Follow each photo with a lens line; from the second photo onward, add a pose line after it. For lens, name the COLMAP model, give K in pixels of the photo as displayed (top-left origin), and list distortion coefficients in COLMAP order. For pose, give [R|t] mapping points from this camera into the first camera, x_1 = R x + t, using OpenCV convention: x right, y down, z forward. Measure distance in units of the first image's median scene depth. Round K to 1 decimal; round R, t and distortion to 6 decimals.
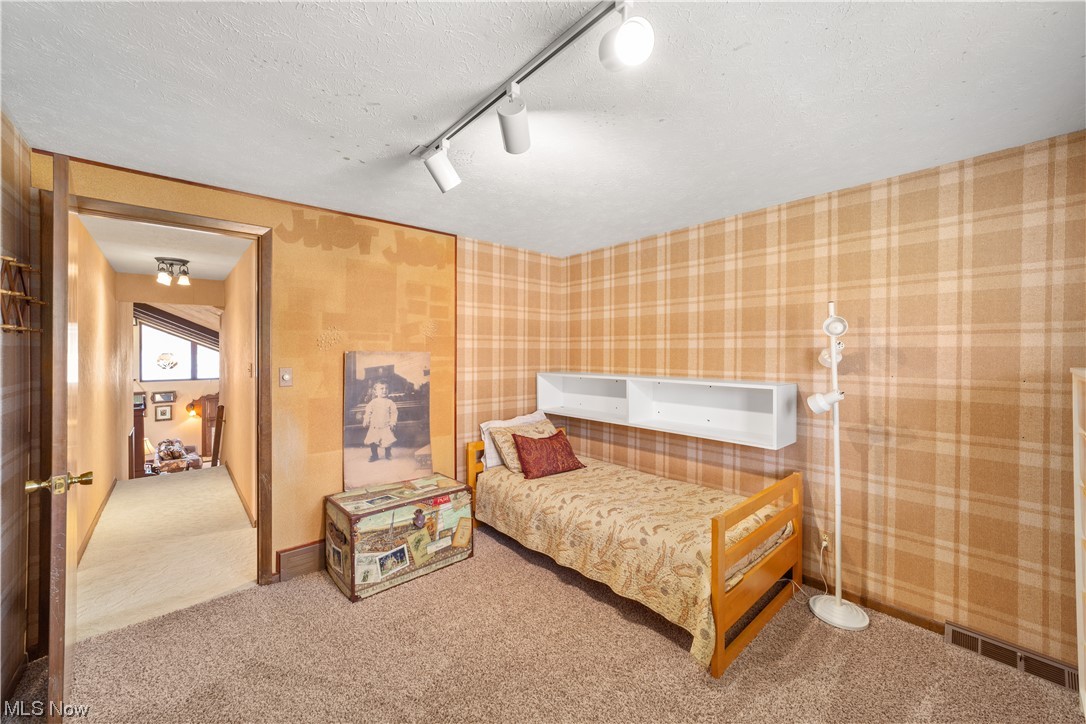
lens RADIAL K [[420.9, 0, 545.8], [0, 420.9, 355.7], [0, 0, 1]] dist [-0.009444, 0.004929]
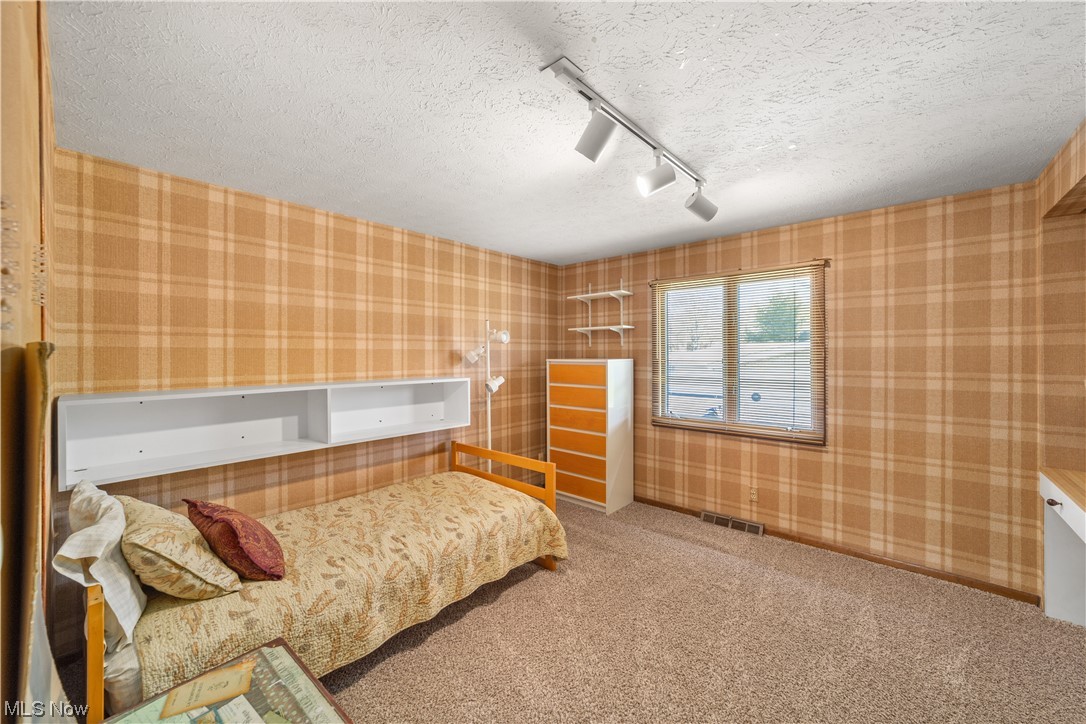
lens RADIAL K [[420.9, 0, 538.3], [0, 420.9, 354.5], [0, 0, 1]] dist [-0.009444, 0.004929]
pose [[-0.107406, -0.005513, 0.994200, -0.690221], [0.008602, 0.999942, 0.006474, -0.008802], [-0.994178, 0.009247, -0.107352, 0.773666]]
